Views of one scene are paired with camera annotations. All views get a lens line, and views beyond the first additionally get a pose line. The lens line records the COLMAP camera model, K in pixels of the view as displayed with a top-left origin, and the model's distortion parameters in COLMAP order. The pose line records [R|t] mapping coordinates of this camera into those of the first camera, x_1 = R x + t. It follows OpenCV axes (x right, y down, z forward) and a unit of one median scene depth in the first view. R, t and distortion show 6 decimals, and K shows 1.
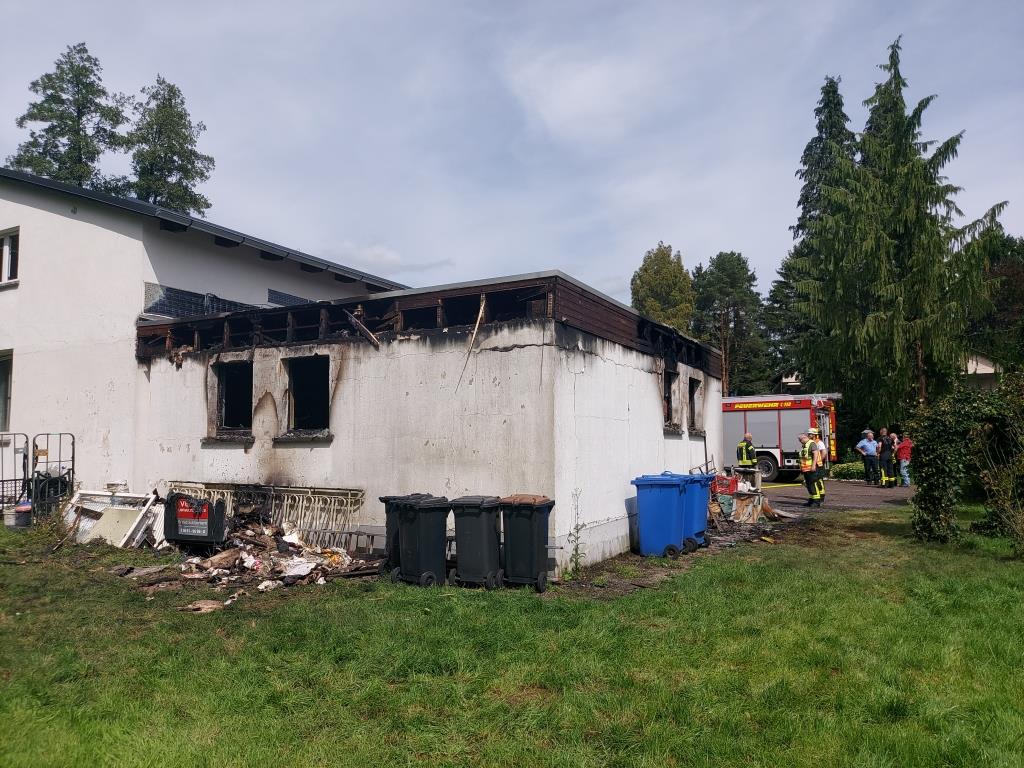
lens RADIAL K [[744.7, 0, 513.3], [0, 744.7, 396.2], [0, 0, 1]] dist [0.059178, -0.045187]
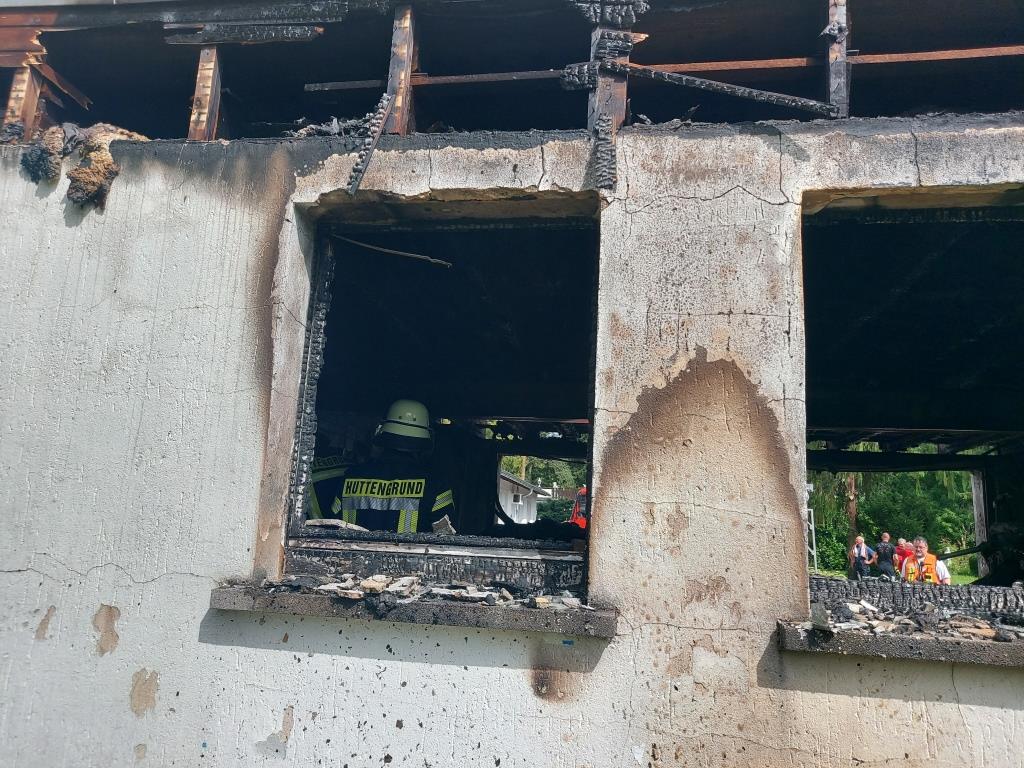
lens RADIAL K [[744.7, 0, 513.3], [0, 744.7, 396.2], [0, 0, 1]] dist [0.059178, -0.045187]
pose [[0.940357, 0.105785, 0.323325, -0.412786], [-0.077847, 0.992118, -0.098191, 0.023719], [-0.331164, 0.067165, 0.941180, 0.806299]]
